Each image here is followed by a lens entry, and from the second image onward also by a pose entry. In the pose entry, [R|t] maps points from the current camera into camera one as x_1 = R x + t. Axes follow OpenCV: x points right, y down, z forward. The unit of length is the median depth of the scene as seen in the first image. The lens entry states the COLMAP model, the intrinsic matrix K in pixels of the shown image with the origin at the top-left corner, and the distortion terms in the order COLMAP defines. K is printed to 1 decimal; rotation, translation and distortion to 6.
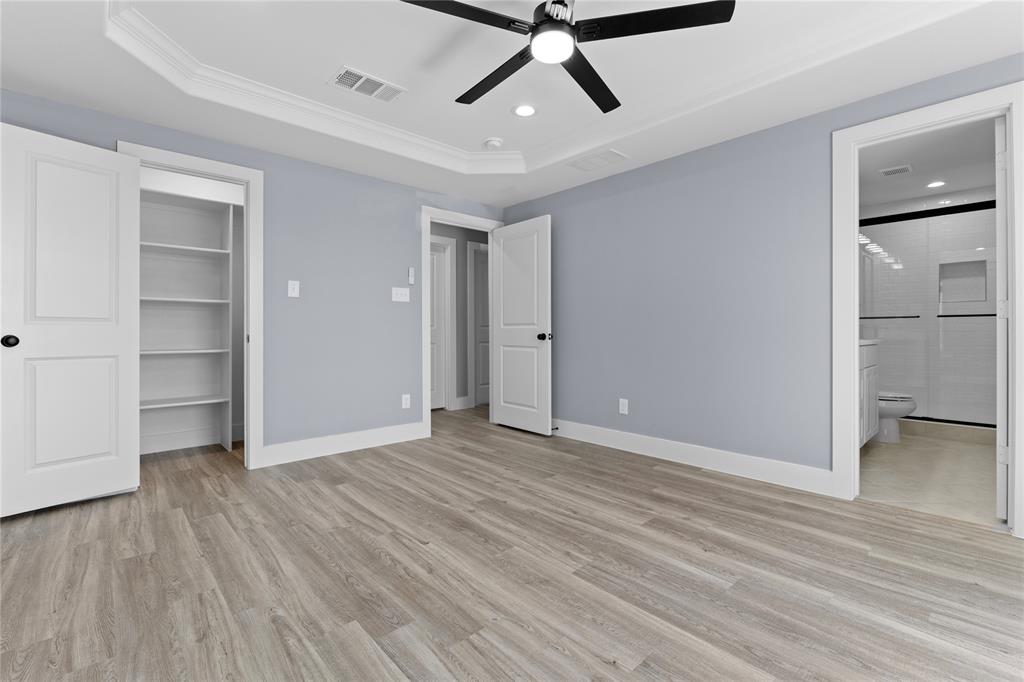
lens RADIAL K [[452.7, 0, 512.4], [0, 452.7, 327.6], [0, 0, 1]] dist [0.000099, 0.000022]
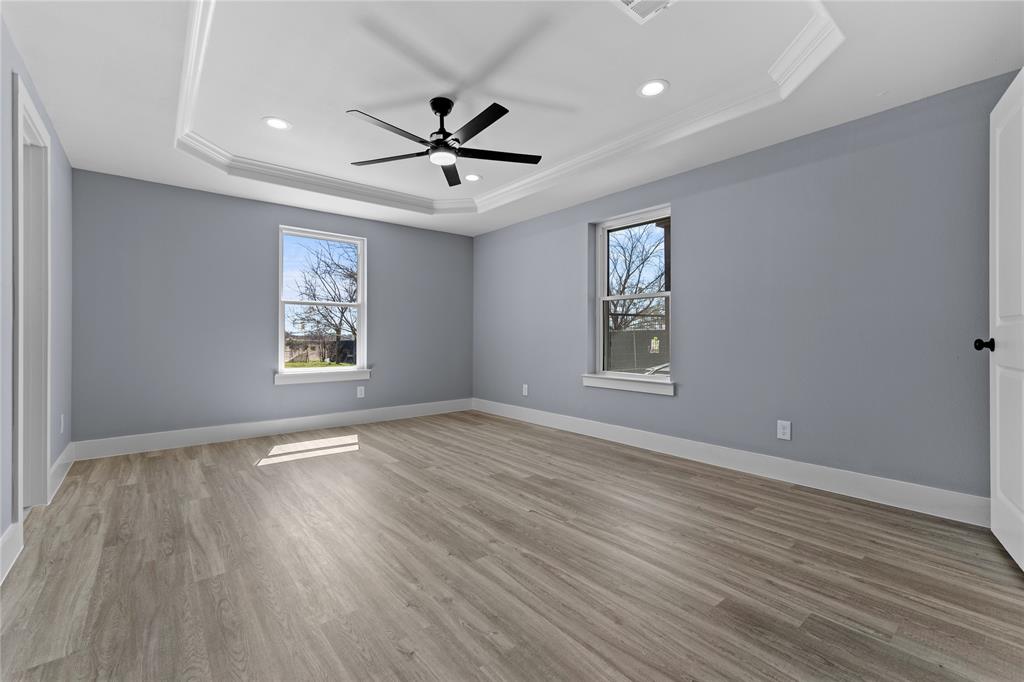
lens RADIAL K [[443.0, 0, 512.0], [0, 443.0, 341.0], [0, 0, 1]] dist [-0.000308, -0.000009]
pose [[-0.998522, 0.002233, 0.054309, -0.182516], [0.002171, 0.999997, -0.001203, 0.021561], [-0.054312, -0.001084, -0.998523, 1.951901]]
